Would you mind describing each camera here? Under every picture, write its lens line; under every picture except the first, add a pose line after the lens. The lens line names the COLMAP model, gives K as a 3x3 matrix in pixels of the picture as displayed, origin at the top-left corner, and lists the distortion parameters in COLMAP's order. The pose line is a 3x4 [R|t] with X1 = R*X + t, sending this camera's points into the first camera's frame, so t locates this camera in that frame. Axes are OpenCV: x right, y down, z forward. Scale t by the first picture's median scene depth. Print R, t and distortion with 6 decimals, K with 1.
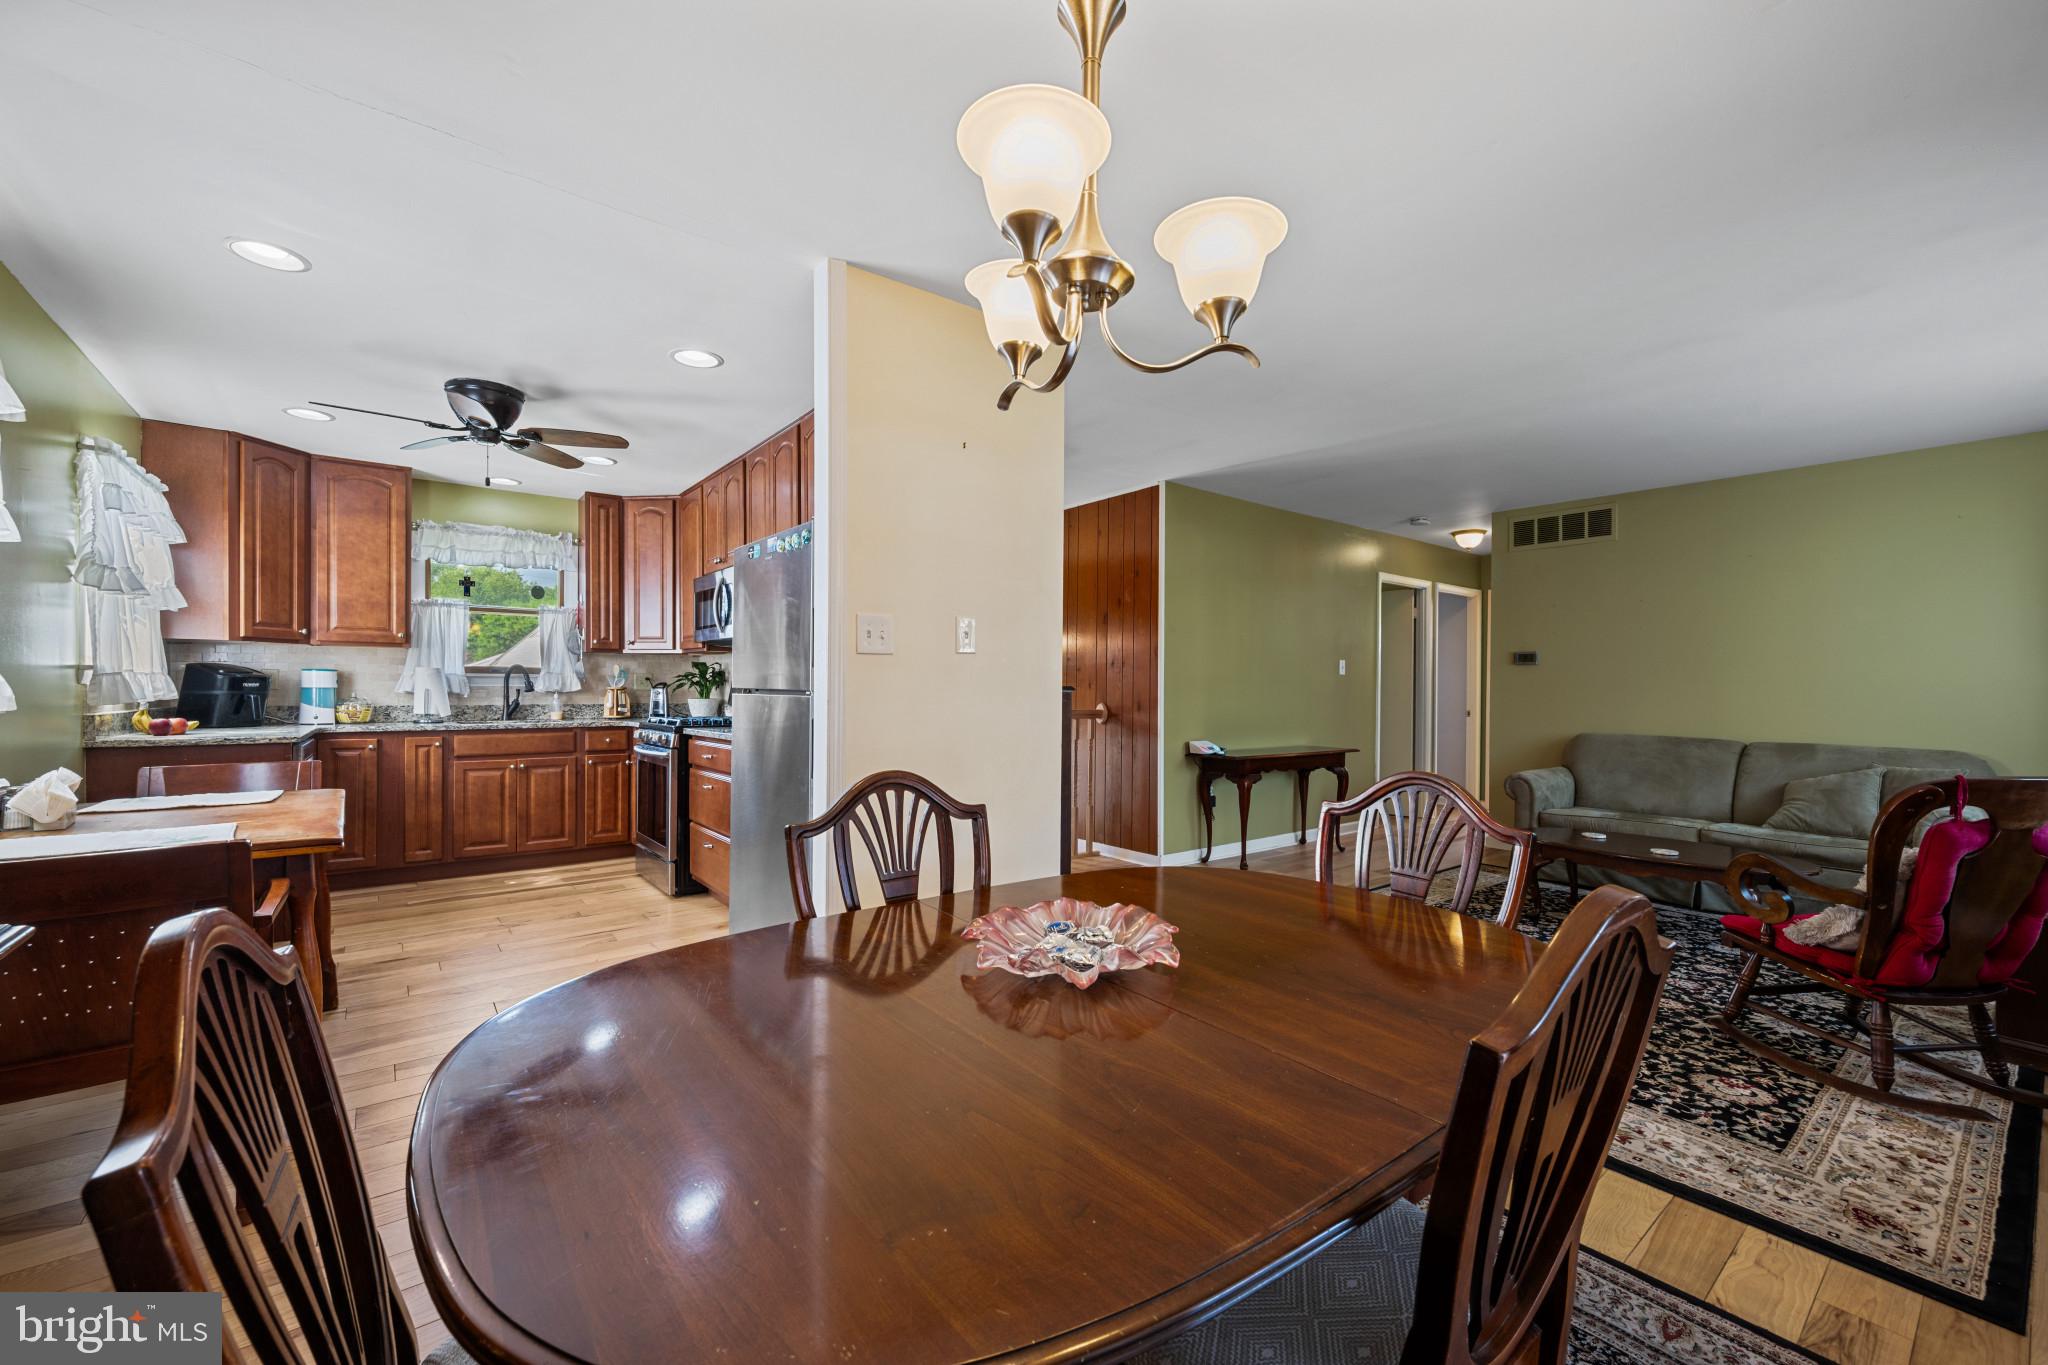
lens RADIAL K [[810.1, 0, 1035.0], [0, 810.1, 696.8], [0, 0, 1]] dist [-0.000286, -0.000504]
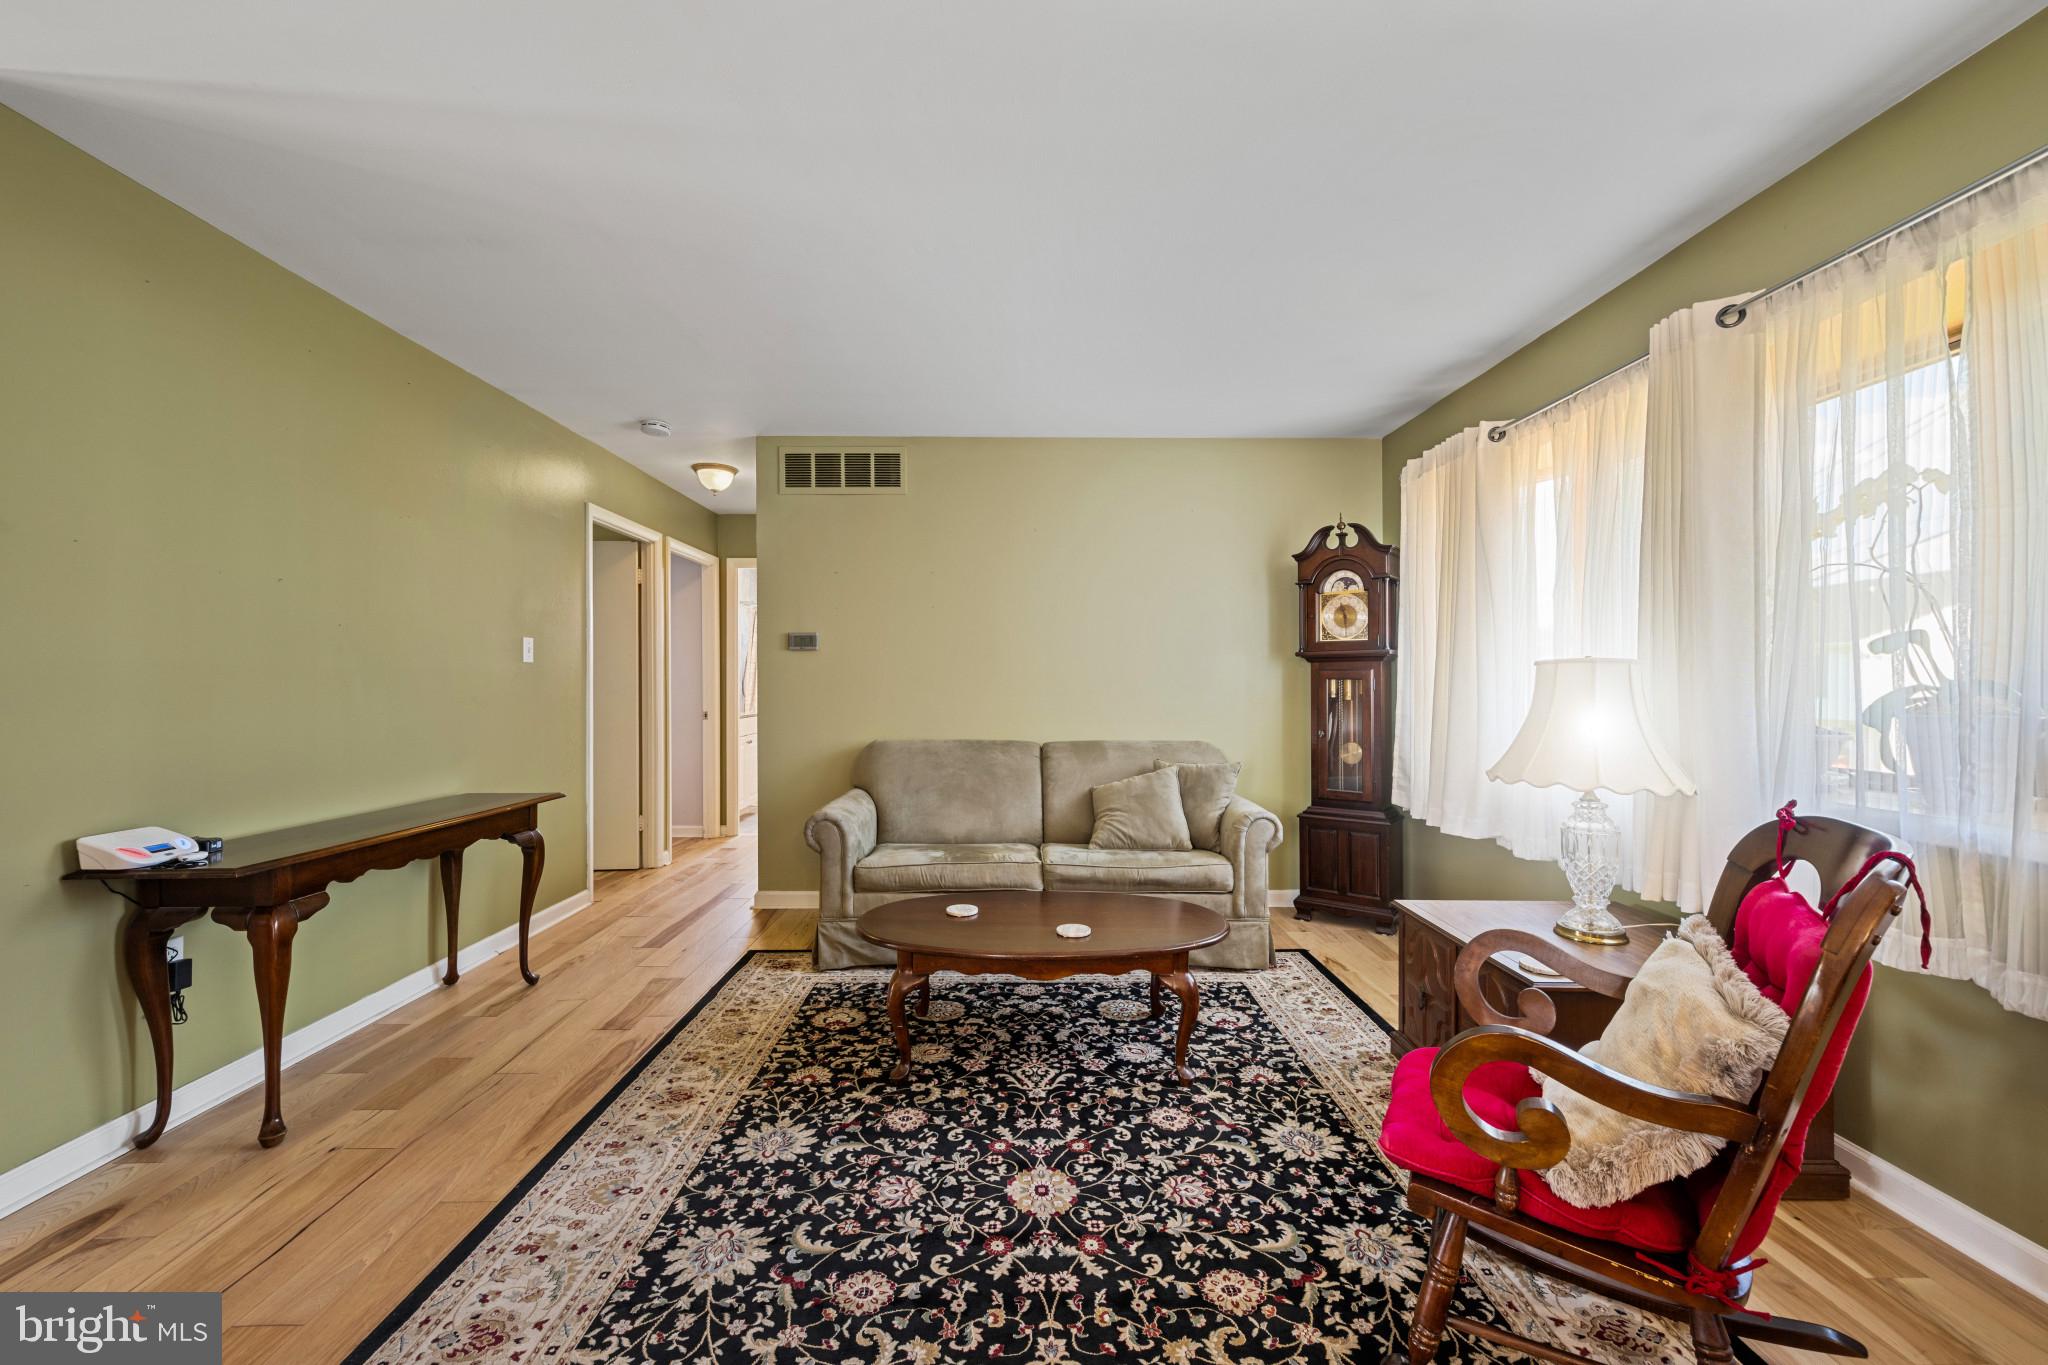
lens RADIAL K [[810.1, 0, 1026.9], [0, 810.1, 676.7], [0, 0, 1]] dist [-0.000286, -0.000504]
pose [[0.605275, -0.005745, 0.795996, 0.170385], [0.017610, 0.999826, -0.006175, -0.008972], [-0.795822, 0.017755, 0.605271, 0.463911]]
